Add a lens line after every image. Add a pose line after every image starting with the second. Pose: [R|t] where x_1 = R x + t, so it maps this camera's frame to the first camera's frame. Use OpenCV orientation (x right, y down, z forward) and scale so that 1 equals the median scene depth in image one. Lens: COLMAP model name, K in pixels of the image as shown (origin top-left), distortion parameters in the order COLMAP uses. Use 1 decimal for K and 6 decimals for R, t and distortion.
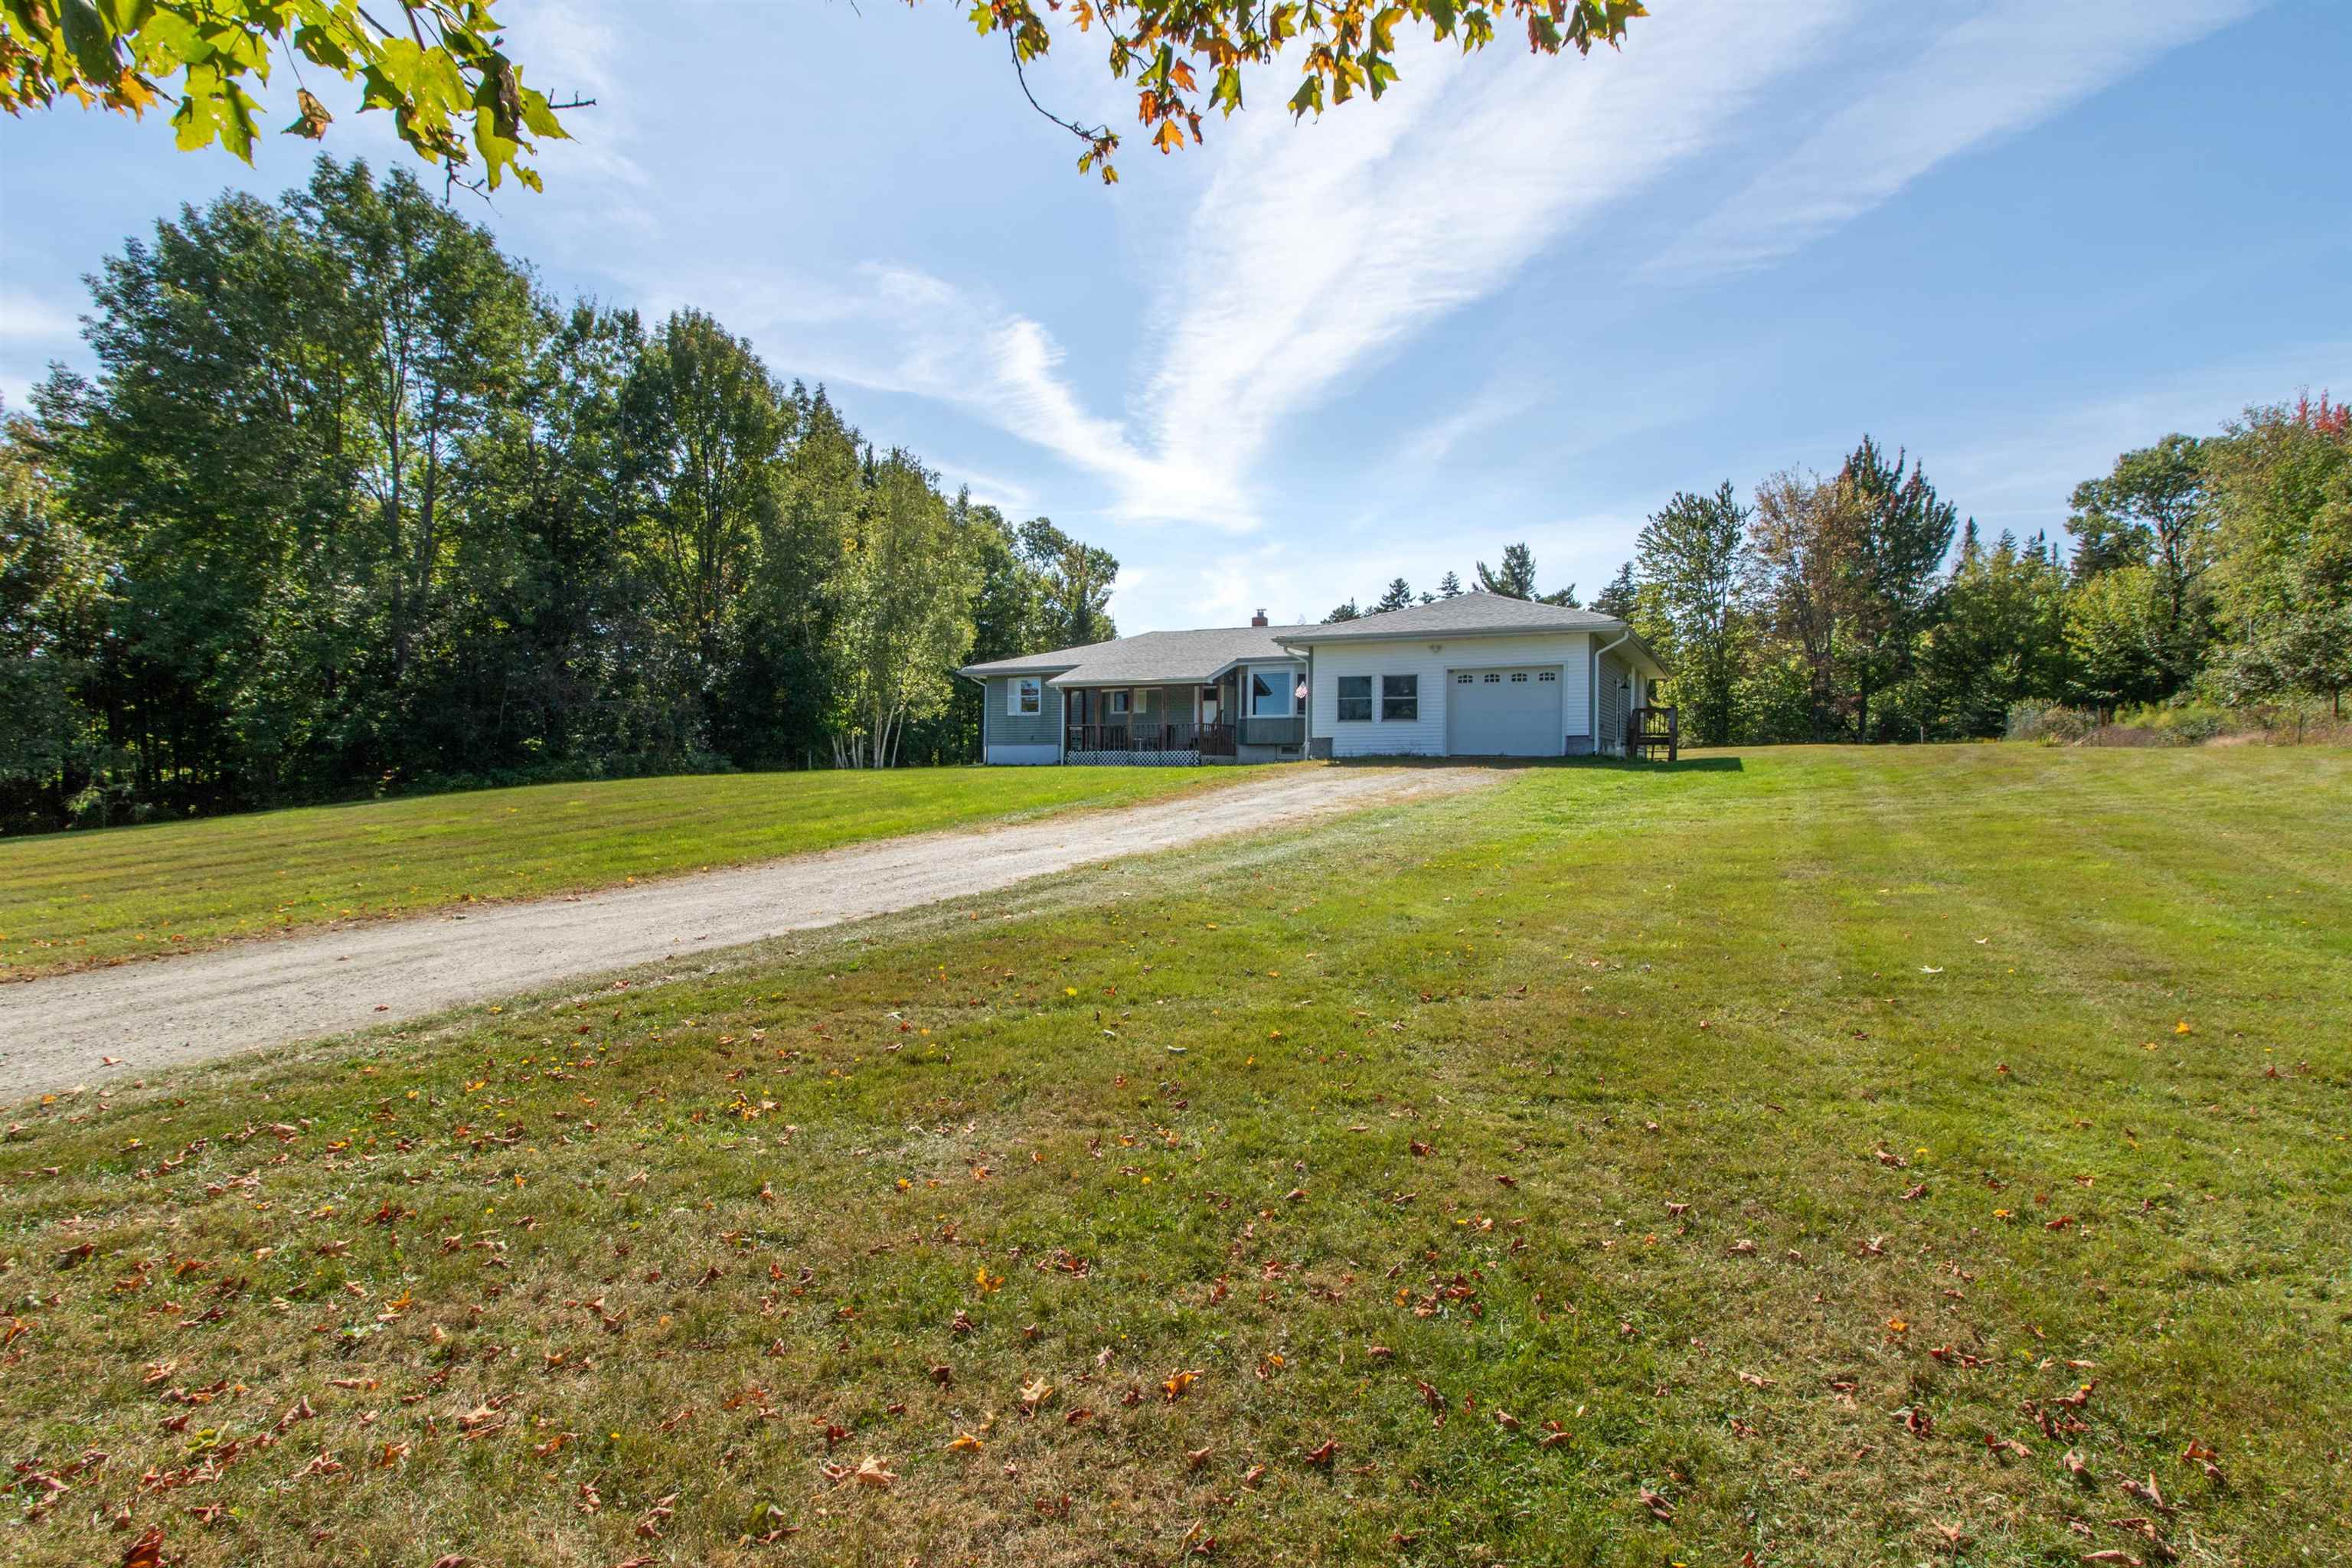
lens RADIAL K [[1289.9, 0, 1176.0], [0, 1289.9, 784.0], [0, 0, 1]] dist [-0.000376, 0.000546]
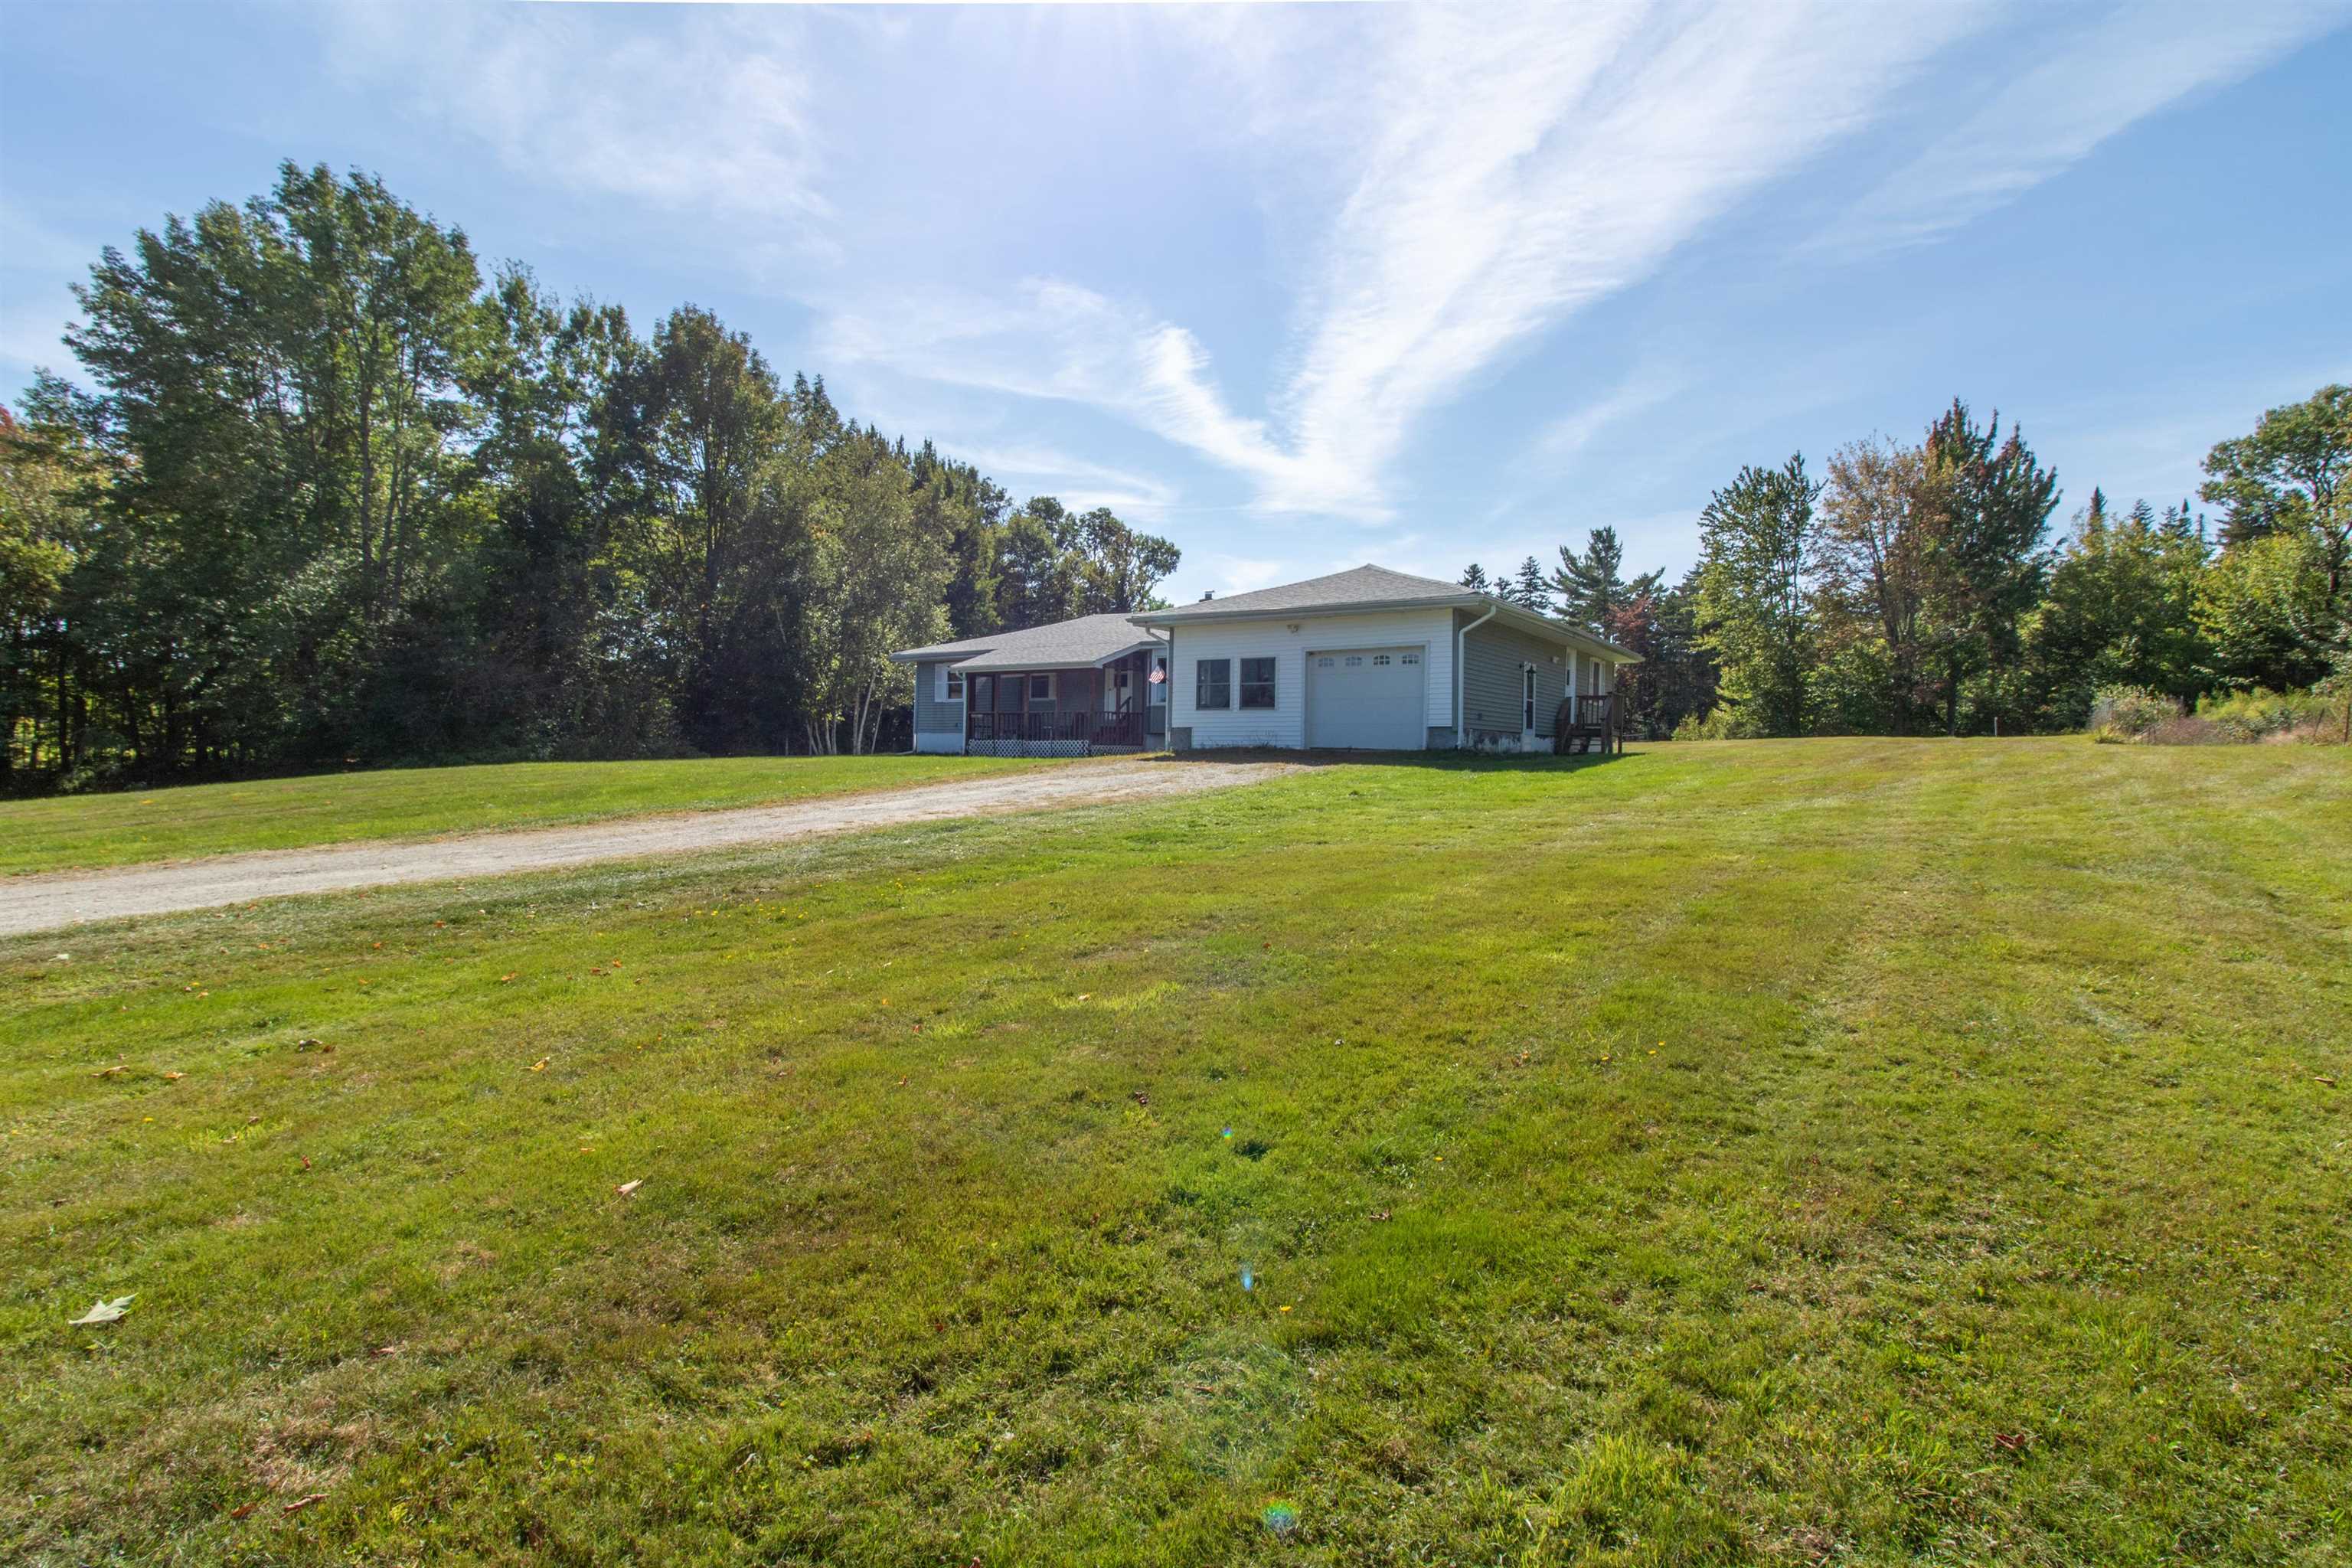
lens RADIAL K [[1225.7, 0, 1162.3], [0, 1225.7, 772.5], [0, 0, 1]] dist [0.002535, 0.000555]
pose [[0.991105, 0.009457, -0.132749, 0.091703], [-0.008937, 0.999950, 0.004510, -0.003259], [0.132785, -0.003283, 0.991139, 0.058248]]
